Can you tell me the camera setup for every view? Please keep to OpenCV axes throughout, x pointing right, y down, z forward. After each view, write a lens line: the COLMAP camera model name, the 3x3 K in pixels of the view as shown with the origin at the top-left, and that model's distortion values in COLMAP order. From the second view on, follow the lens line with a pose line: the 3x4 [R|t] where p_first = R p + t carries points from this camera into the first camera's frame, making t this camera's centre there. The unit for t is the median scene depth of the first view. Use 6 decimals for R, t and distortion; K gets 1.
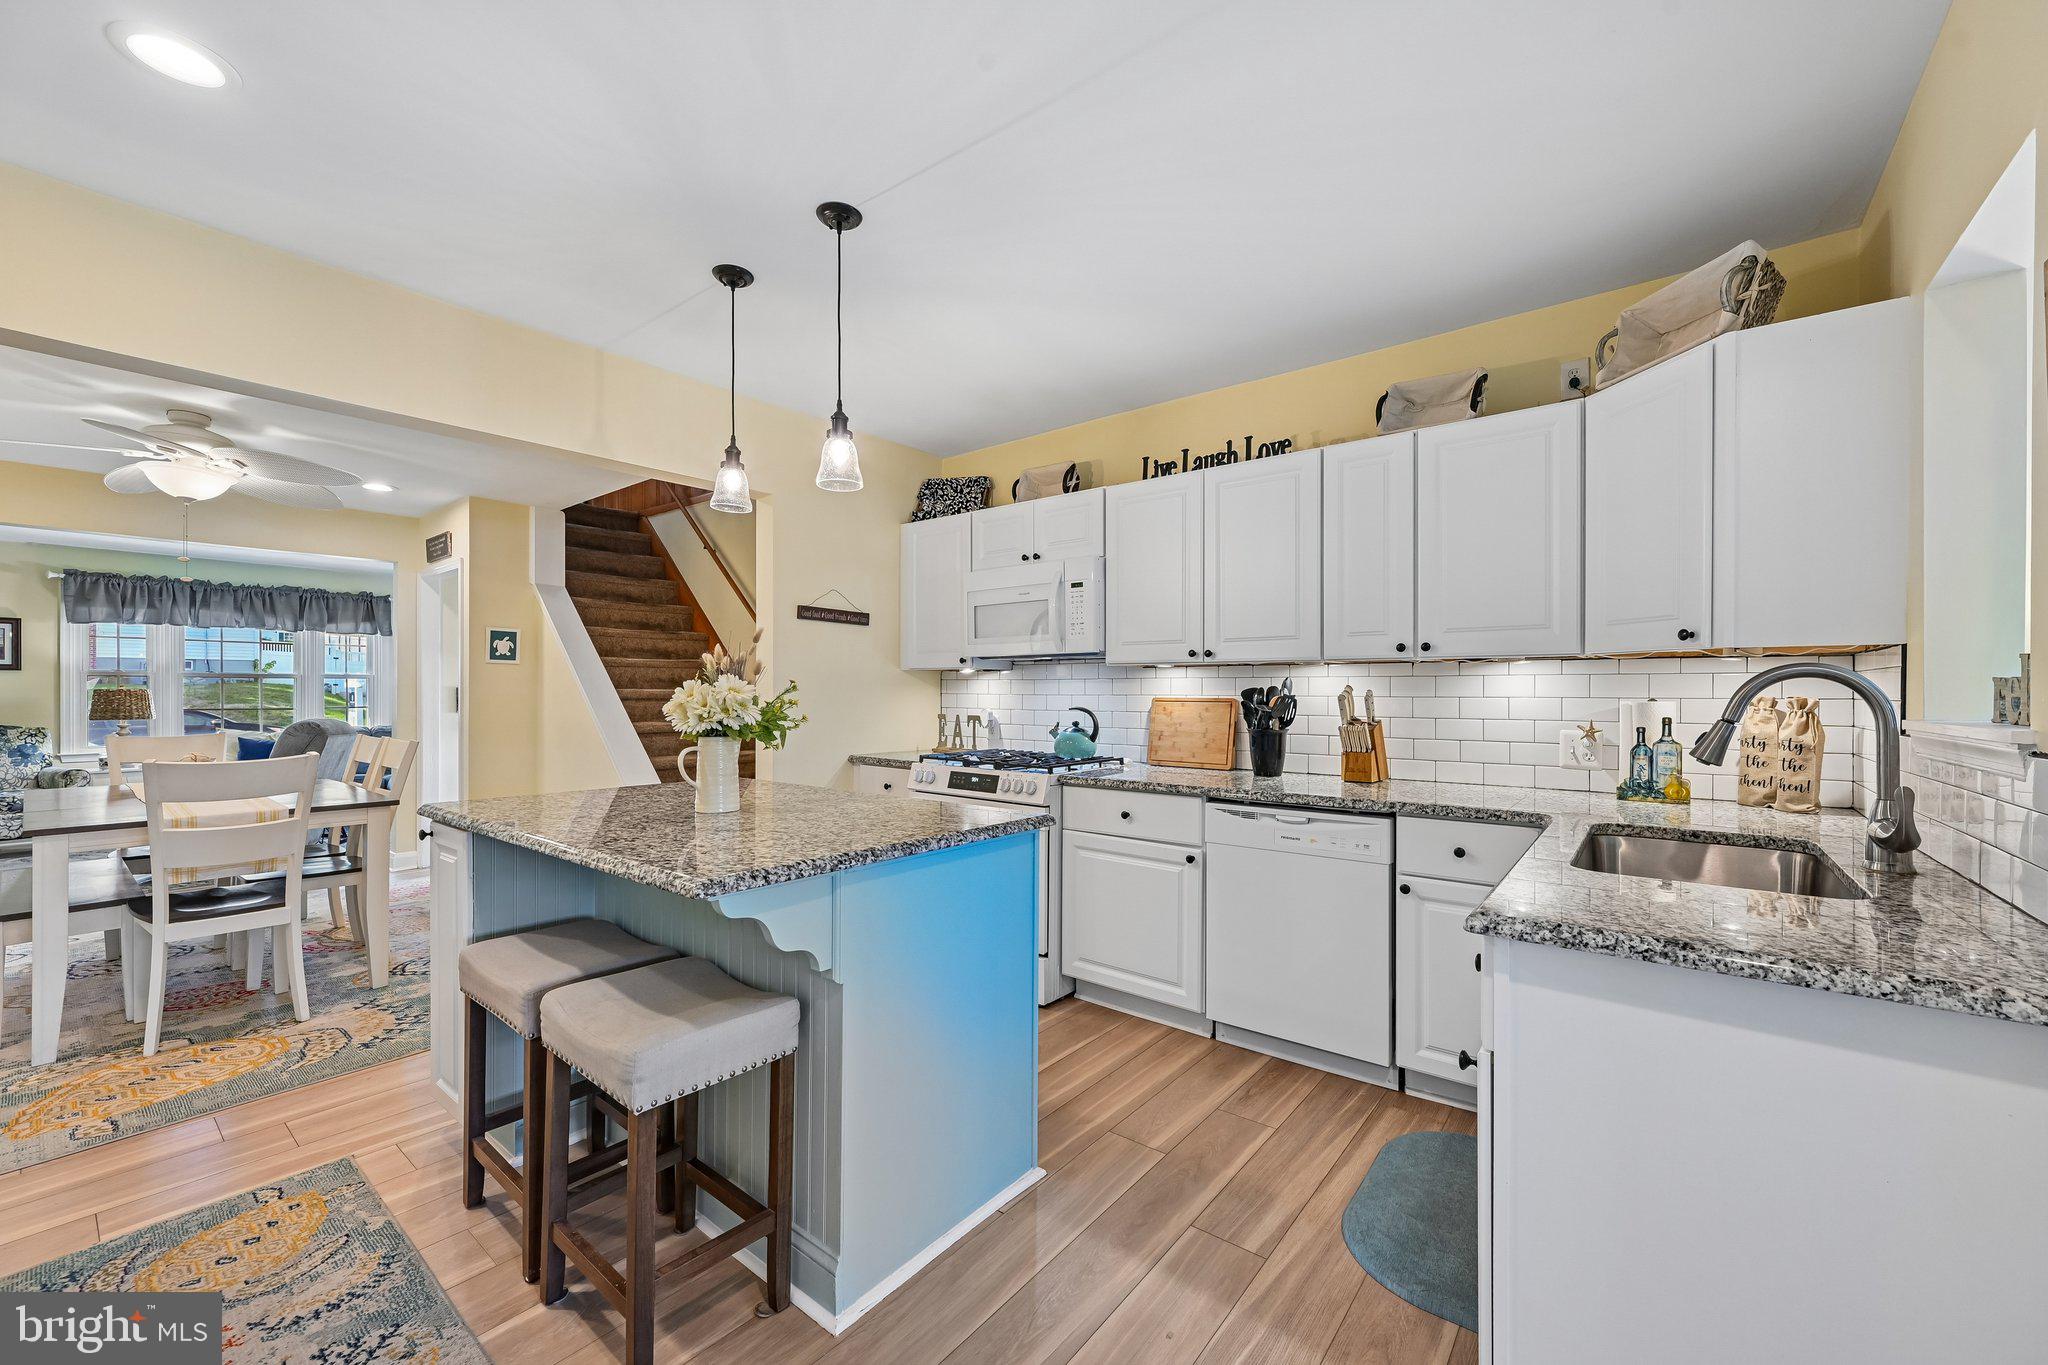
lens RADIAL K [[807.5, 0, 1020.4], [0, 807.5, 680.5], [0, 0, 1]] dist [0.000878, -0.001494]
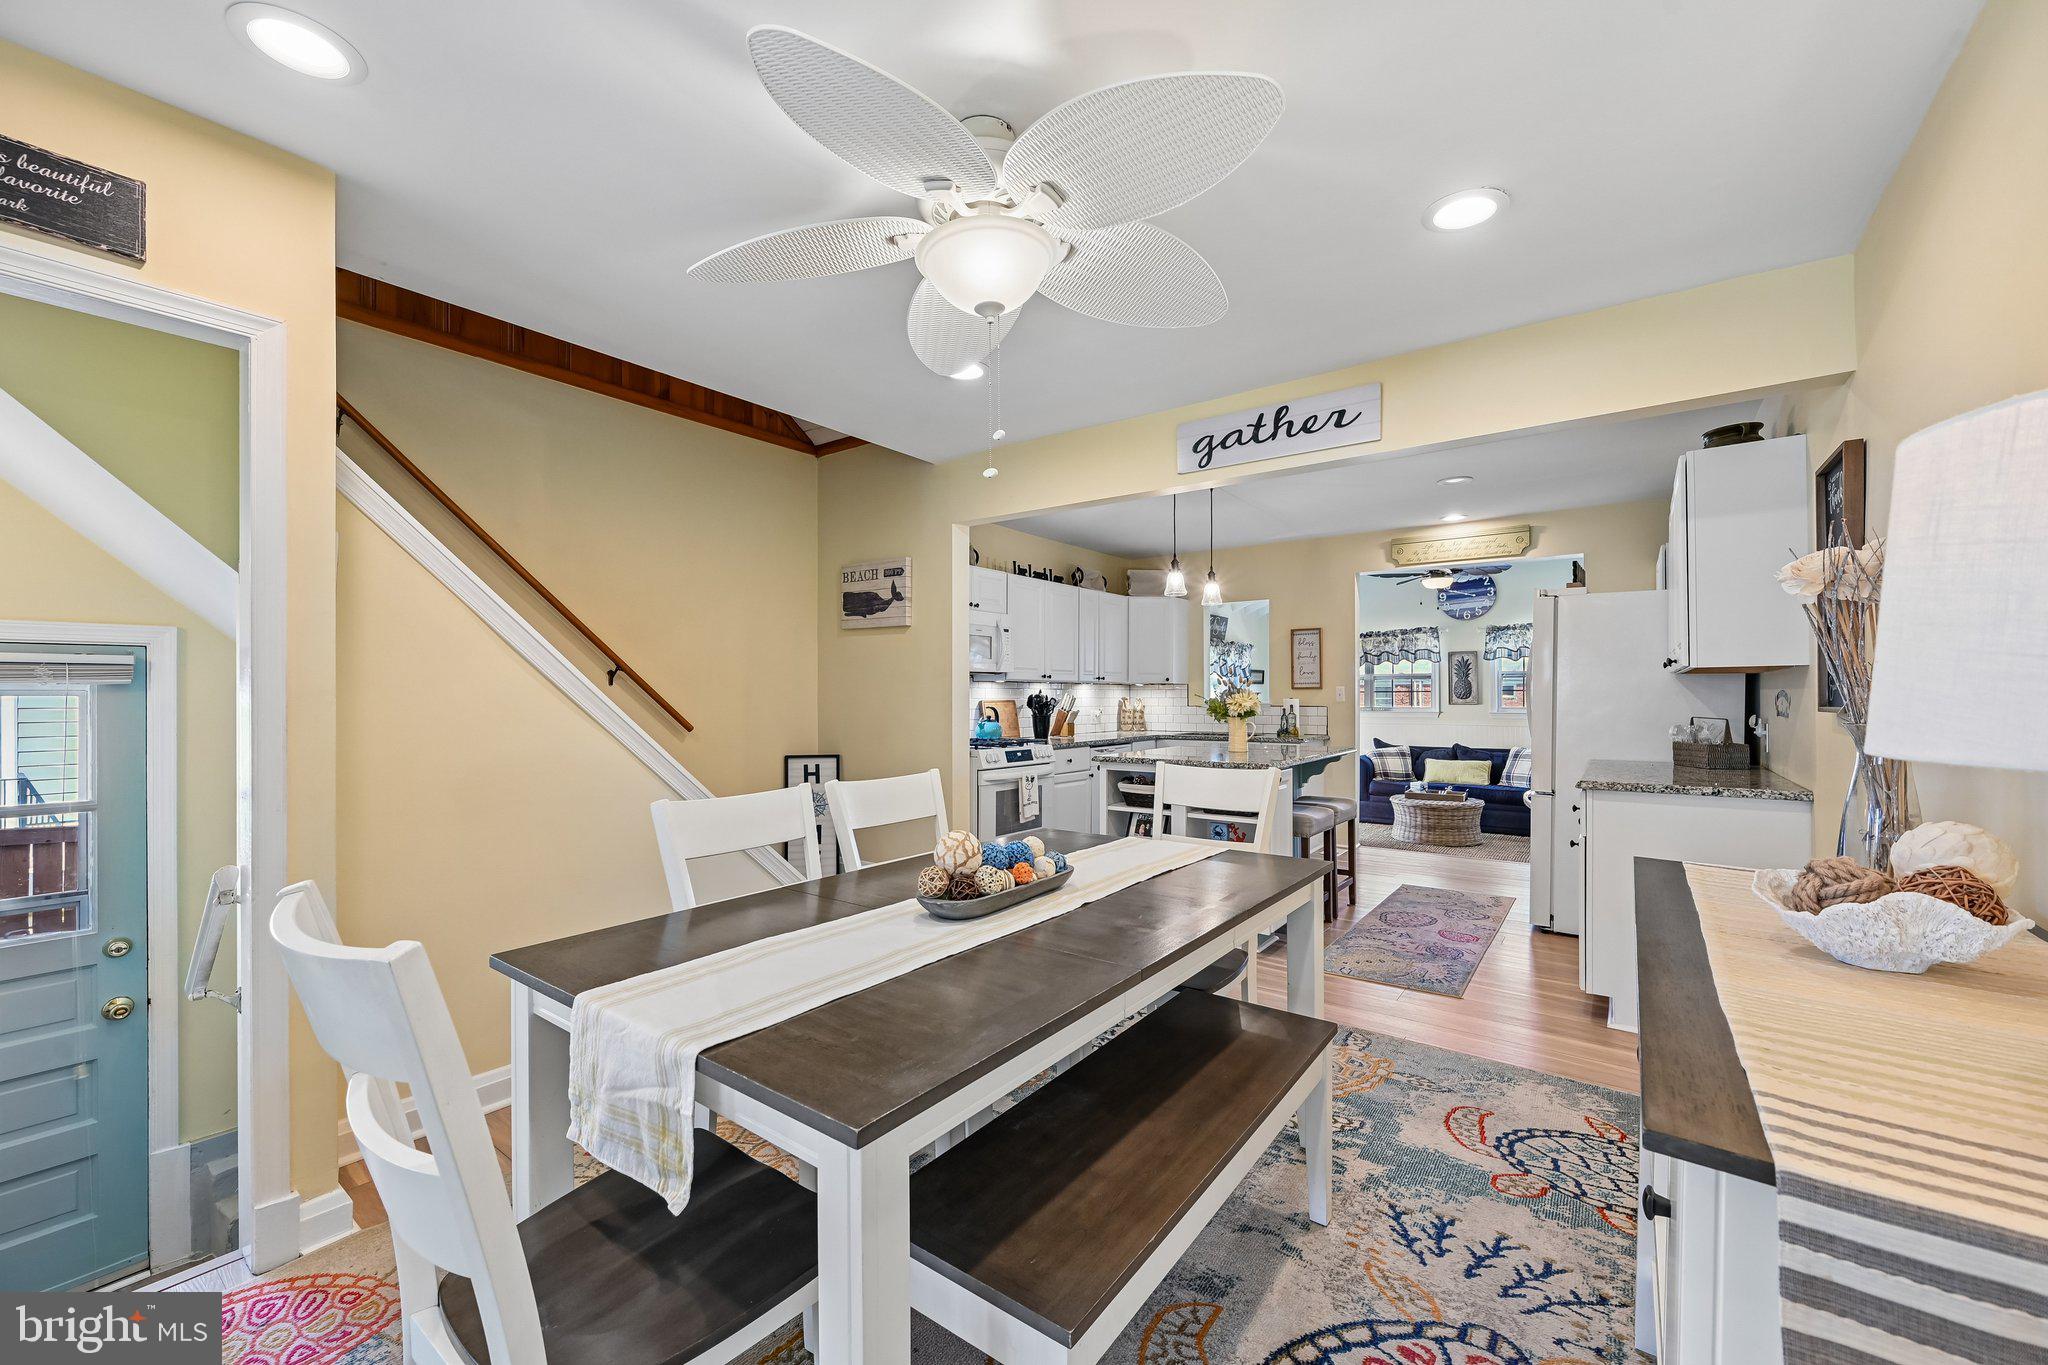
lens RADIAL K [[807.5, 0, 1024.6], [0, 807.5, 691.2], [0, 0, 1]] dist [0.000878, -0.001494]
pose [[-0.032332, 0.002210, 0.999475, -1.585202], [-0.014217, 0.999895, -0.002671, 0.006928], [-0.999376, -0.014296, -0.032297, 1.035456]]
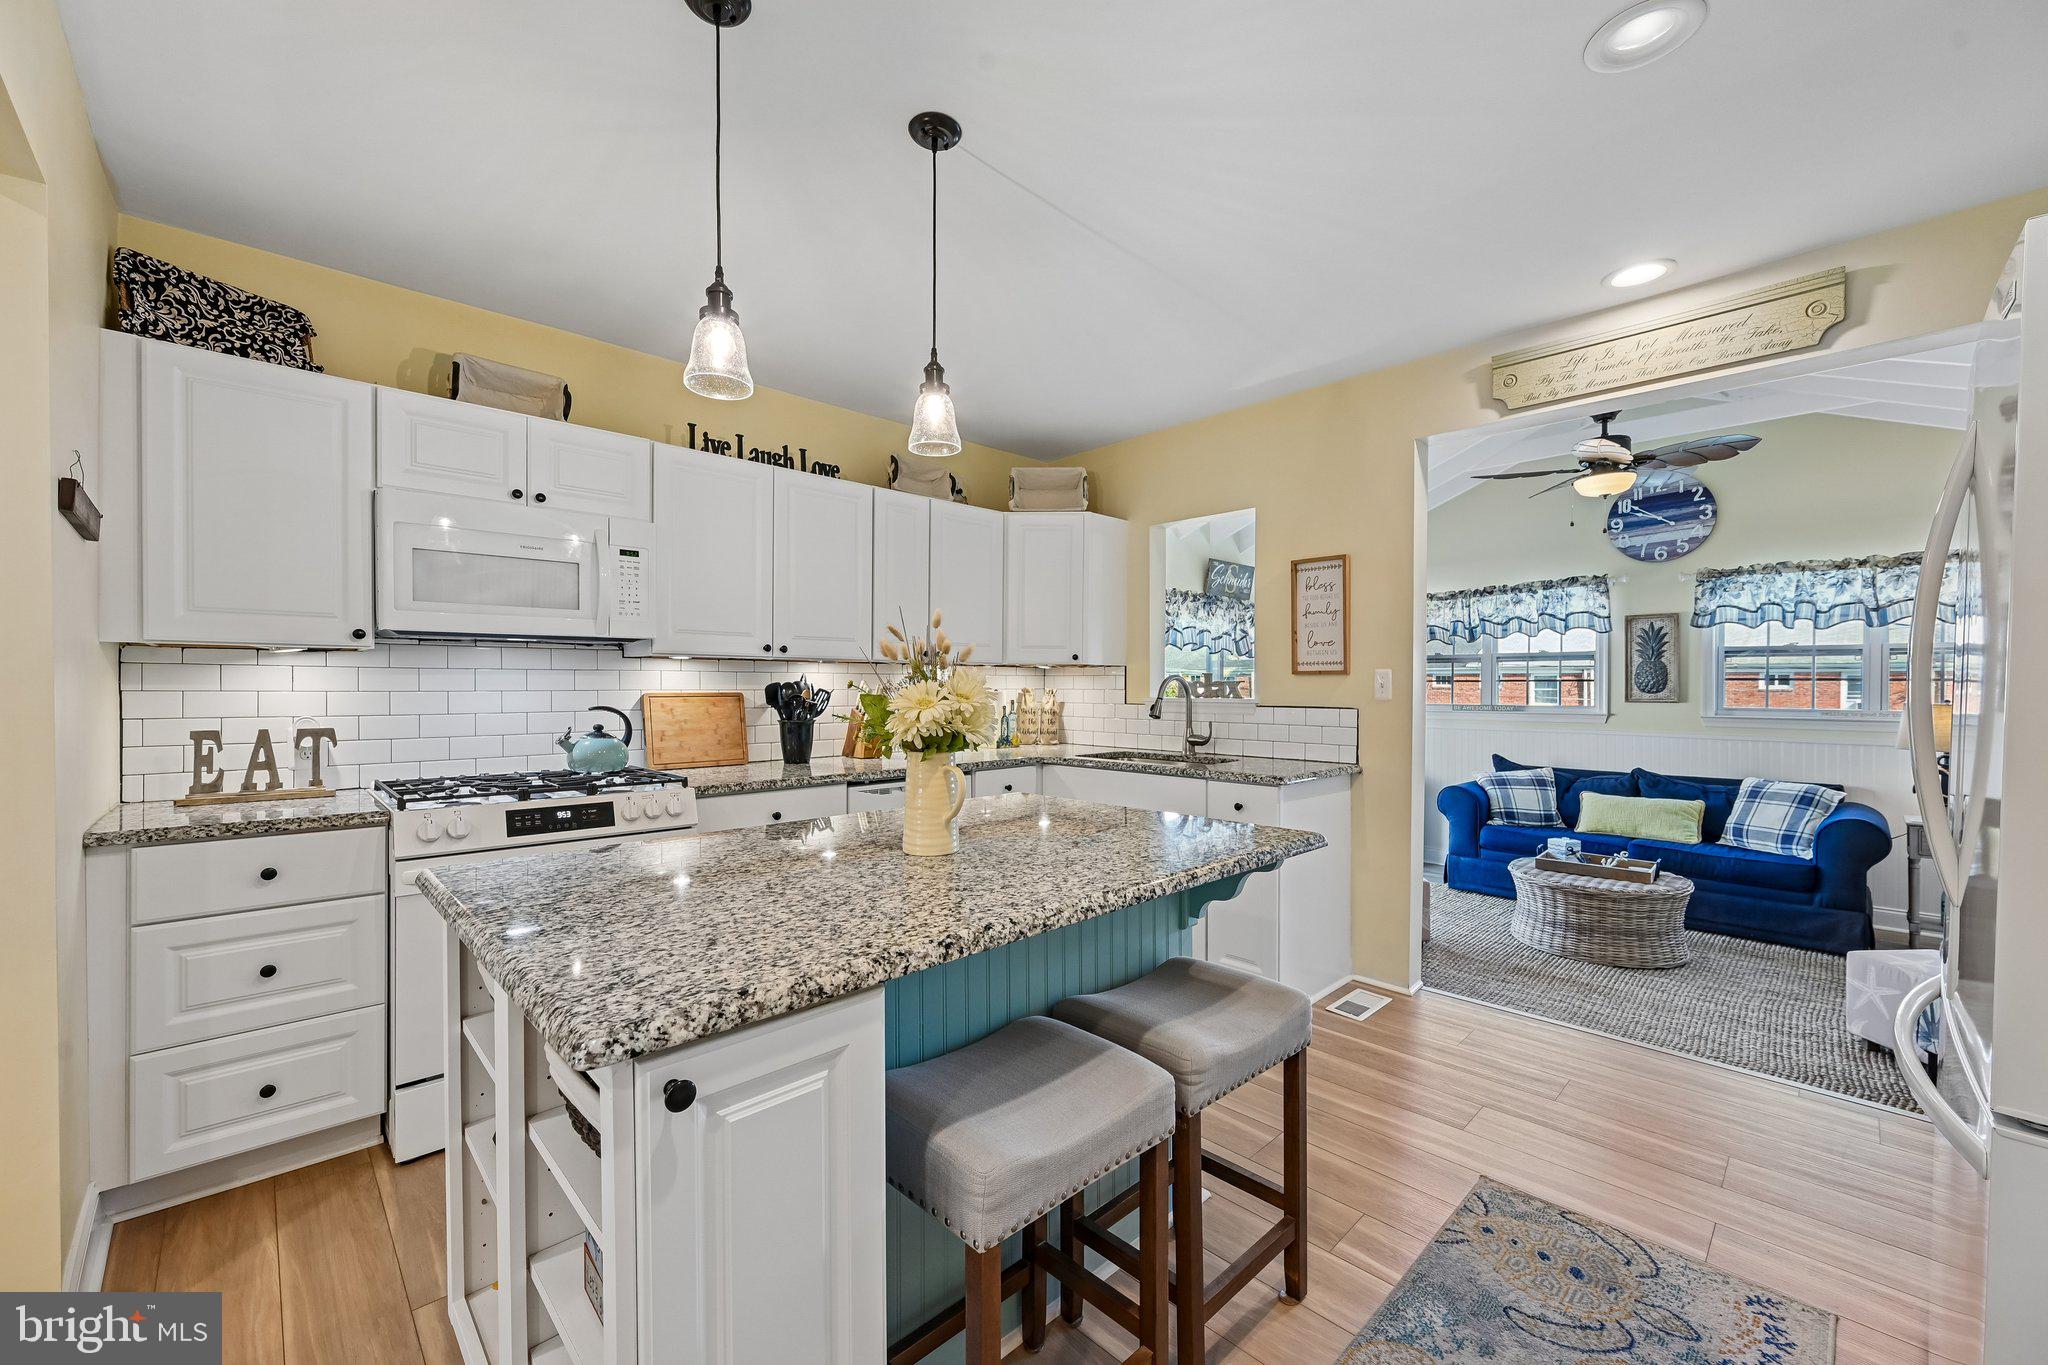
lens RADIAL K [[807.5, 0, 1024.0], [0, 807.5, 692.5], [0, 0, 1]] dist [0.000878, -0.001494]
pose [[0.127396, -0.013381, 0.991762, -0.691176], [-0.017133, 0.999730, 0.015689, 0.000235], [-0.991704, -0.018991, 0.127133, 0.519631]]
